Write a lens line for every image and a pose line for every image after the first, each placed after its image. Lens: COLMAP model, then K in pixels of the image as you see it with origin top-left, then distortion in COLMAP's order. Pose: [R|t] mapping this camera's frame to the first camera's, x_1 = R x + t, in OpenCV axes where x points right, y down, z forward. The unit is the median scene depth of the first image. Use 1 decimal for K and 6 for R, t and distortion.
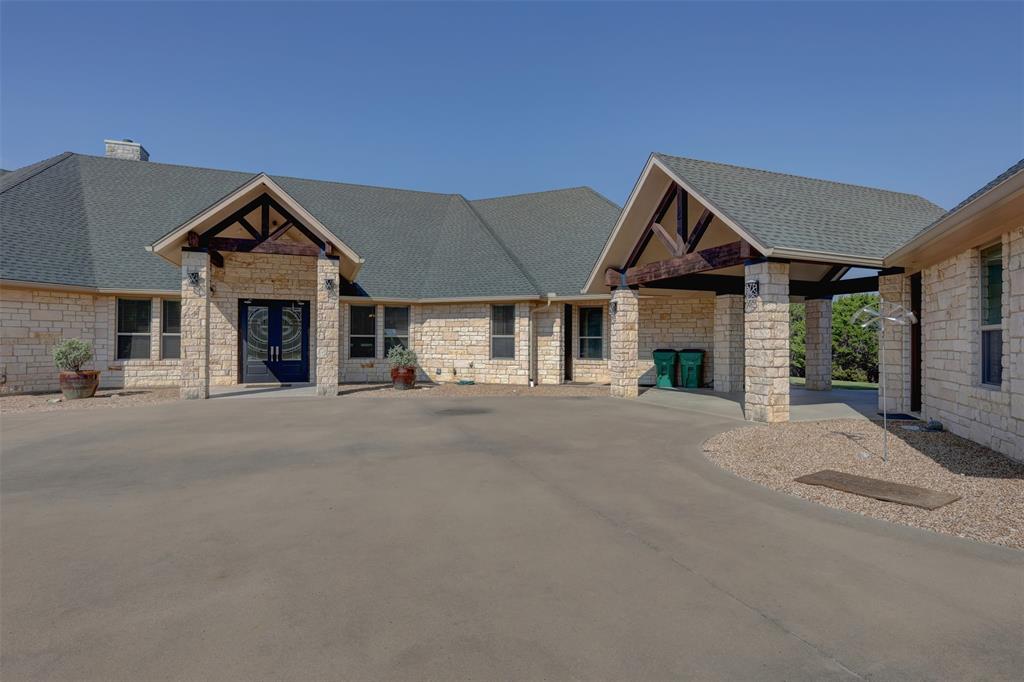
lens RADIAL K [[523.6, 0, 512.0], [0, 523.6, 341.0], [0, 0, 1]] dist [0.000068, 0.000003]
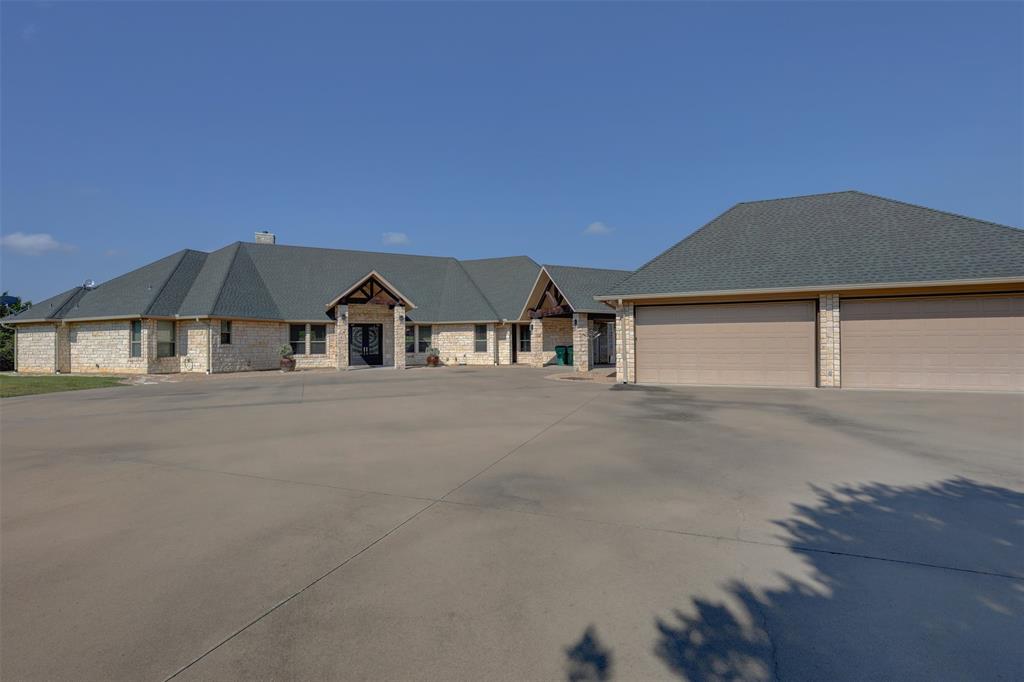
lens RADIAL K [[441.2, 0, 512.0], [0, 441.2, 341.0], [0, 0, 1]] dist [0.000182, 0.000002]
pose [[0.998111, -0.012631, 0.060127, -0.000209], [0.012815, 0.999914, -0.002685, -0.001414], [-0.060088, 0.003451, 0.998187, -0.705793]]
